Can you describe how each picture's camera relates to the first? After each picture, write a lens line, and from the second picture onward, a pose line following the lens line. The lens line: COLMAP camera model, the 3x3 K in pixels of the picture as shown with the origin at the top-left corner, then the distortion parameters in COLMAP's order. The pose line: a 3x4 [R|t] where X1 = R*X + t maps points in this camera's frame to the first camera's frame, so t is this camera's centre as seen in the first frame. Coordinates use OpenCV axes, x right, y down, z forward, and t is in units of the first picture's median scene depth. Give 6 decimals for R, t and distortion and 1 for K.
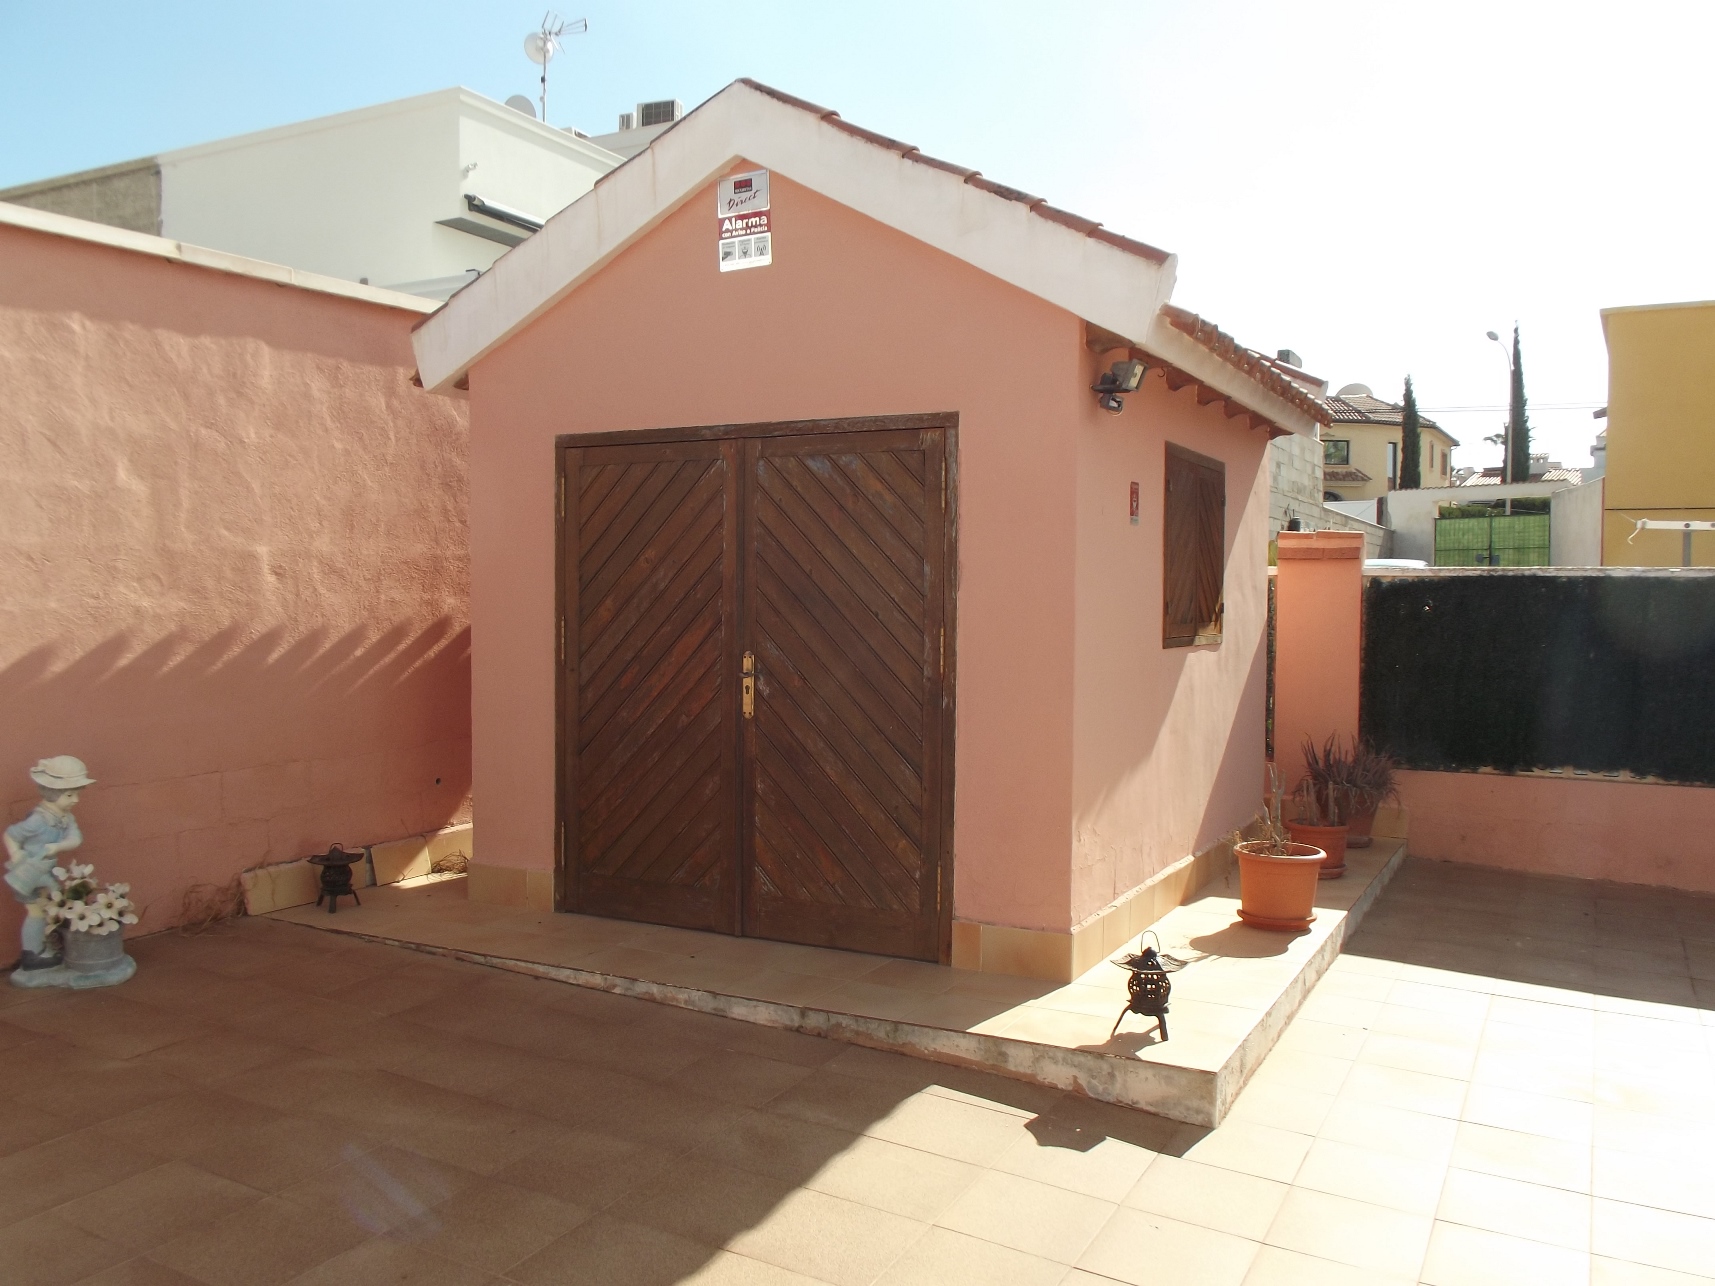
lens RADIAL K [[1425.7, 0, 857.1], [0, 1425.7, 645.1], [0, 0, 1]] dist [-0.056632, 0.043194]
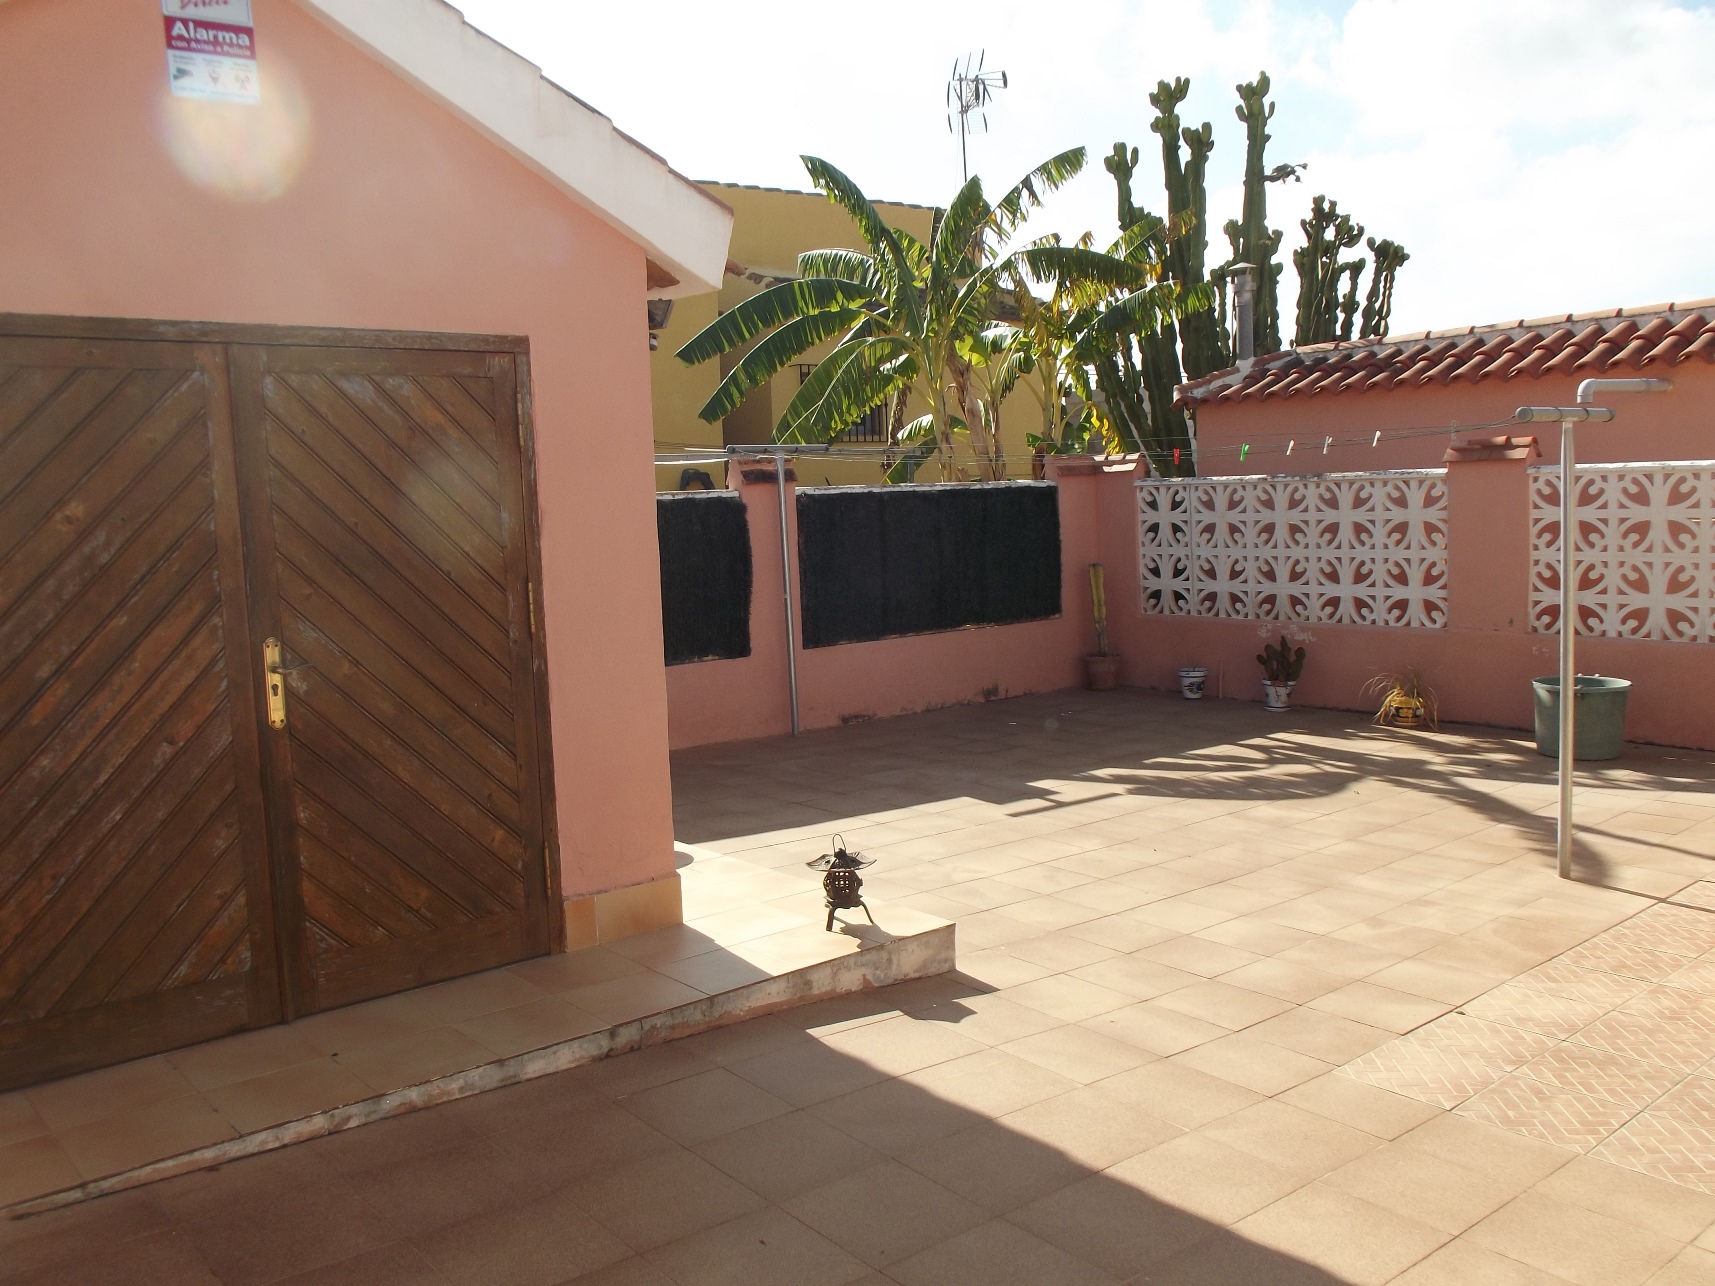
lens RADIAL K [[1425.7, 0, 860.3], [0, 1425.7, 640.9], [0, 0, 1]] dist [-0.056632, 0.043194]
pose [[0.377709, -0.114713, 0.918791, -0.653233], [0.069495, 0.993009, 0.095410, -0.044000], [-0.923313, 0.027814, 0.383041, 0.457507]]
